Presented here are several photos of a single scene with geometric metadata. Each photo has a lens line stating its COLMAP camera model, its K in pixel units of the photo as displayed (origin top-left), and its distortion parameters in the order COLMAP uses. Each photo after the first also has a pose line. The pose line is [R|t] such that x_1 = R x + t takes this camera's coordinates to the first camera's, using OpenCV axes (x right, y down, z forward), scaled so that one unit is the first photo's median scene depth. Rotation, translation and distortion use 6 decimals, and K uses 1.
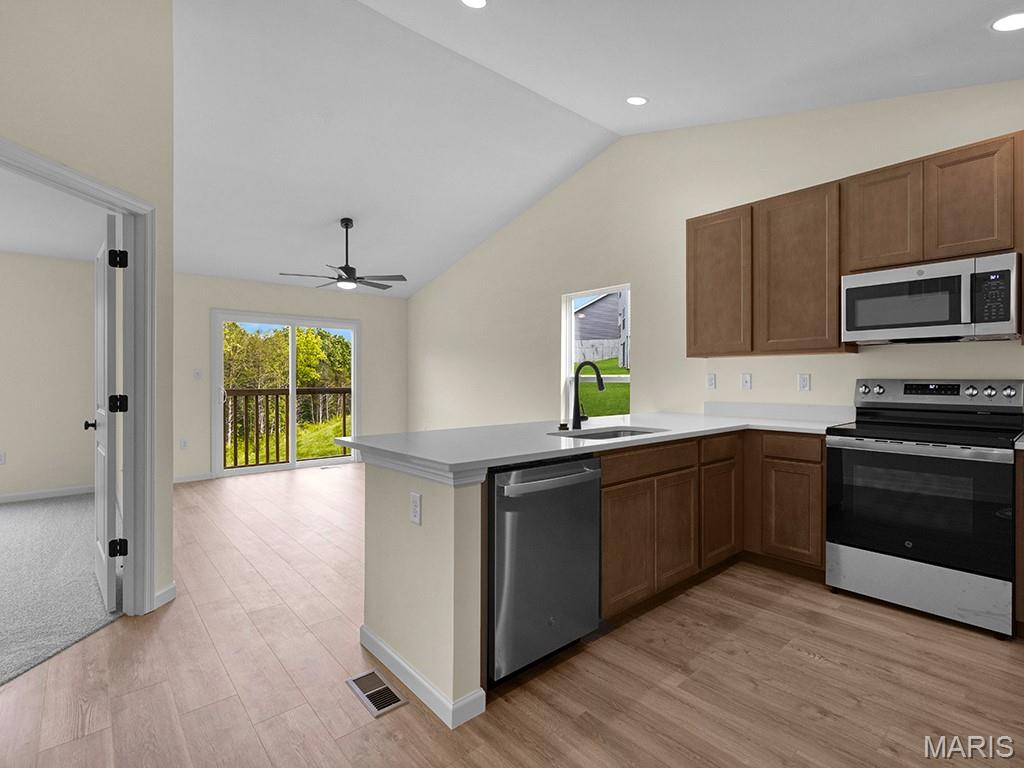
lens RADIAL K [[488.4, 0, 533.9], [0, 488.4, 383.6], [0, 0, 1]] dist [0.003153, -0.000099]
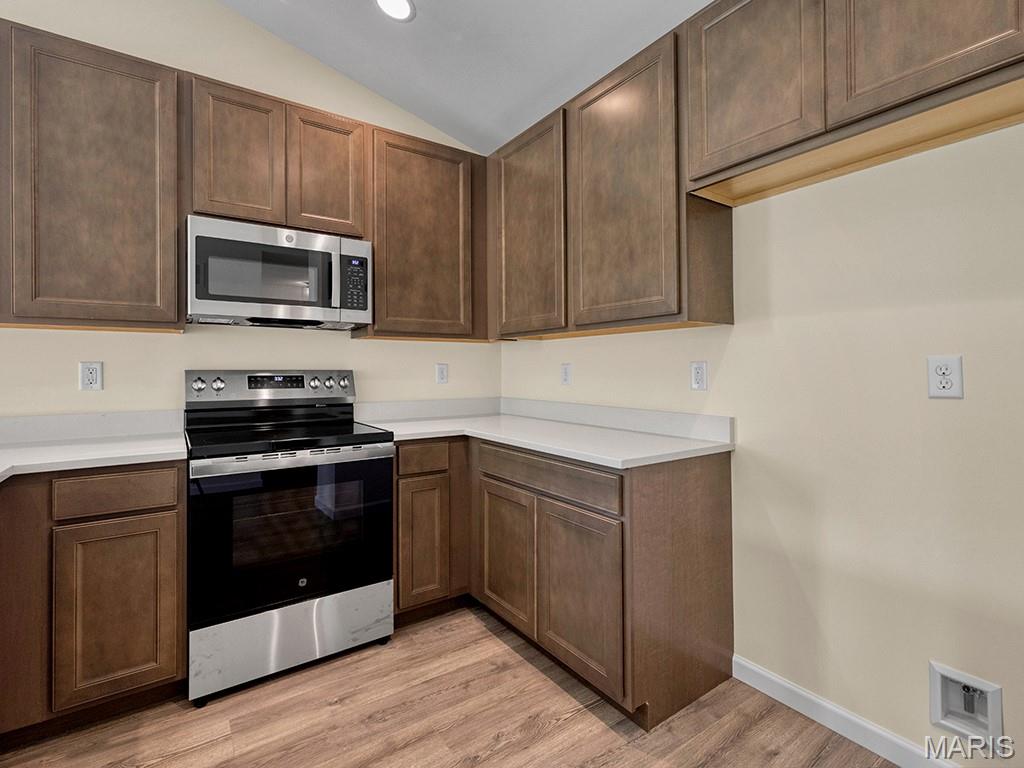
lens RADIAL K [[488.4, 0, 511.7], [0, 488.4, 365.9], [0, 0, 1]] dist [0.003153, -0.000099]
pose [[0.146127, 0.006840, 0.989242, 0.038162], [0.011423, 0.999898, -0.008601, -0.004171], [-0.989200, 0.012557, 0.146034, 0.477000]]
